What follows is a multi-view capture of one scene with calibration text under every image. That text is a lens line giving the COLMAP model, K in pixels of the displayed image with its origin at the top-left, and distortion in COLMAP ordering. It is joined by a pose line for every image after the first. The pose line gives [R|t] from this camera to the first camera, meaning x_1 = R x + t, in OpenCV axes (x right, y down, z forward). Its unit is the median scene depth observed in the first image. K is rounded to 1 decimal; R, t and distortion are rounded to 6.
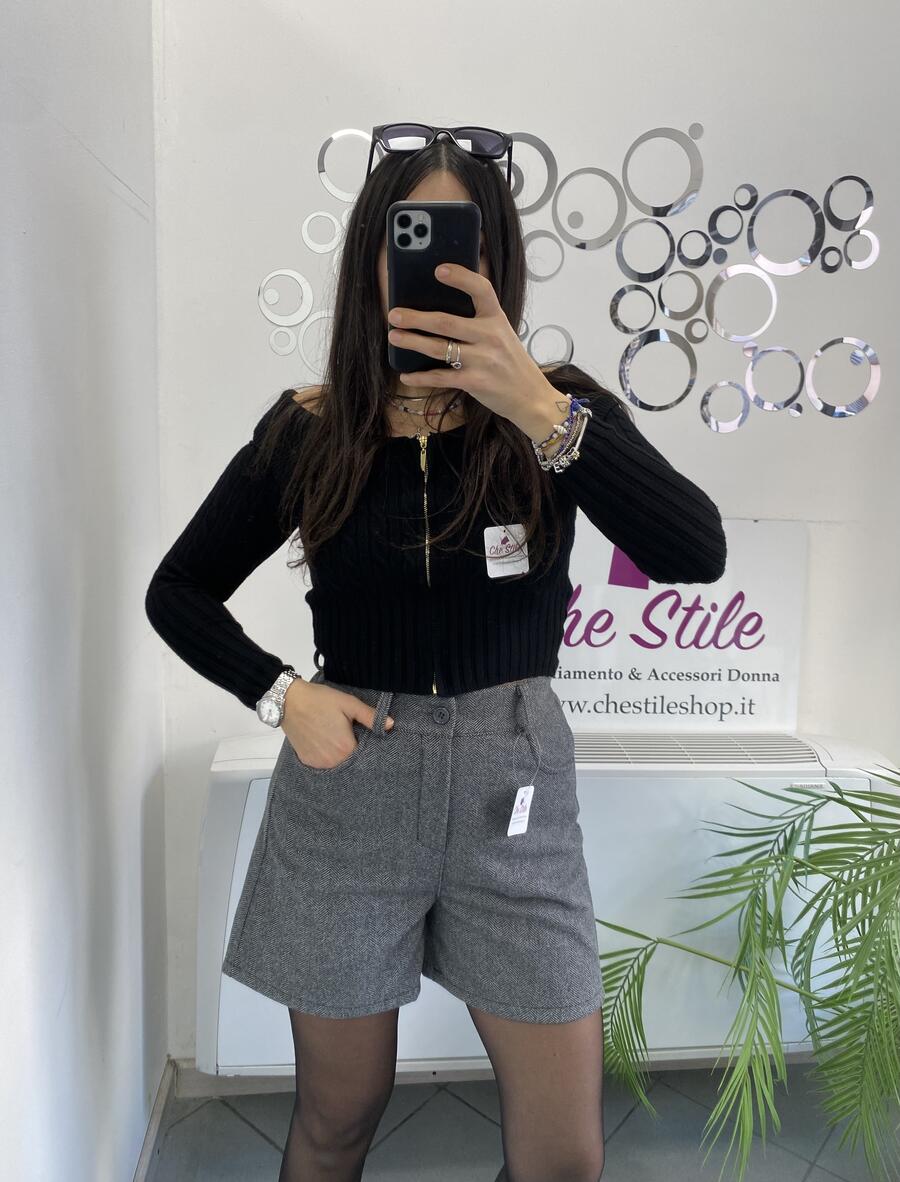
lens RADIAL K [[975.5, 0, 447.6], [0, 975.5, 549.4], [0, 0, 1]] dist [0.000194, 0.014441]
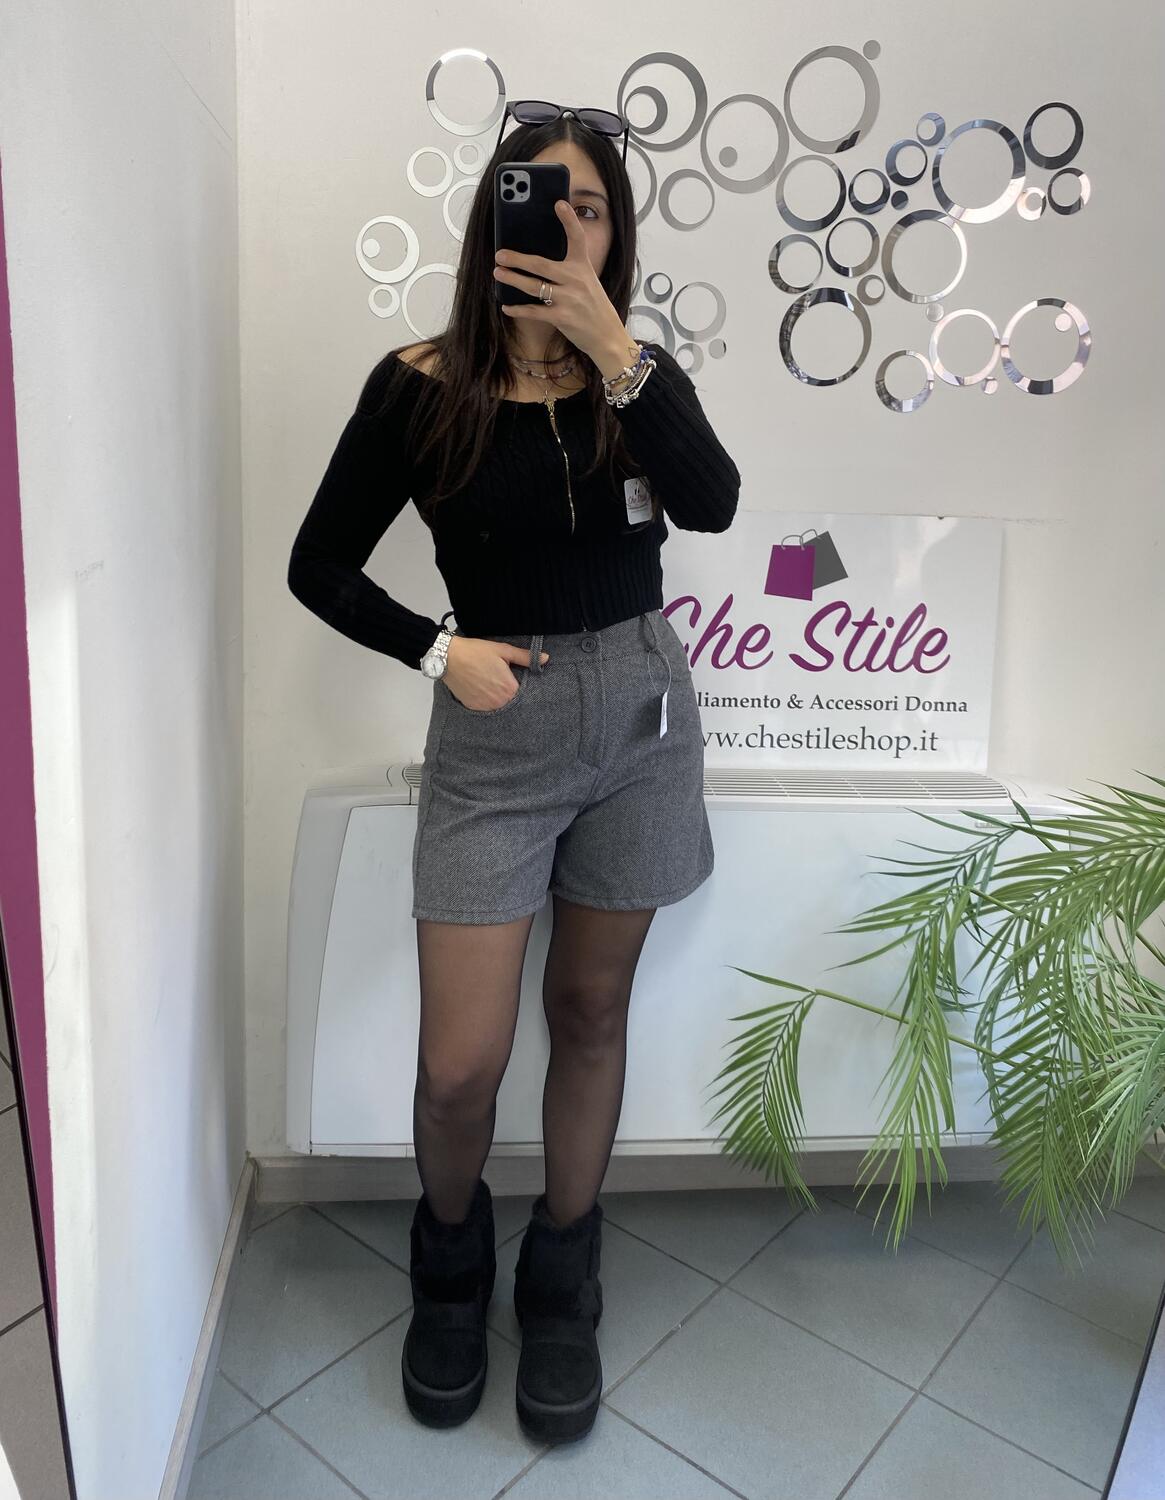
lens RADIAL K [[1431.0, 0, 540.1], [0, 1431.0, 702.2], [0, 0, 1]] dist [0.017220, 0.000000]
pose [[0.999958, 0.001261, -0.009091, -0.018922], [-0.000925, 0.999323, 0.036771, 0.085491], [0.009131, -0.036761, 0.999282, -0.252563]]
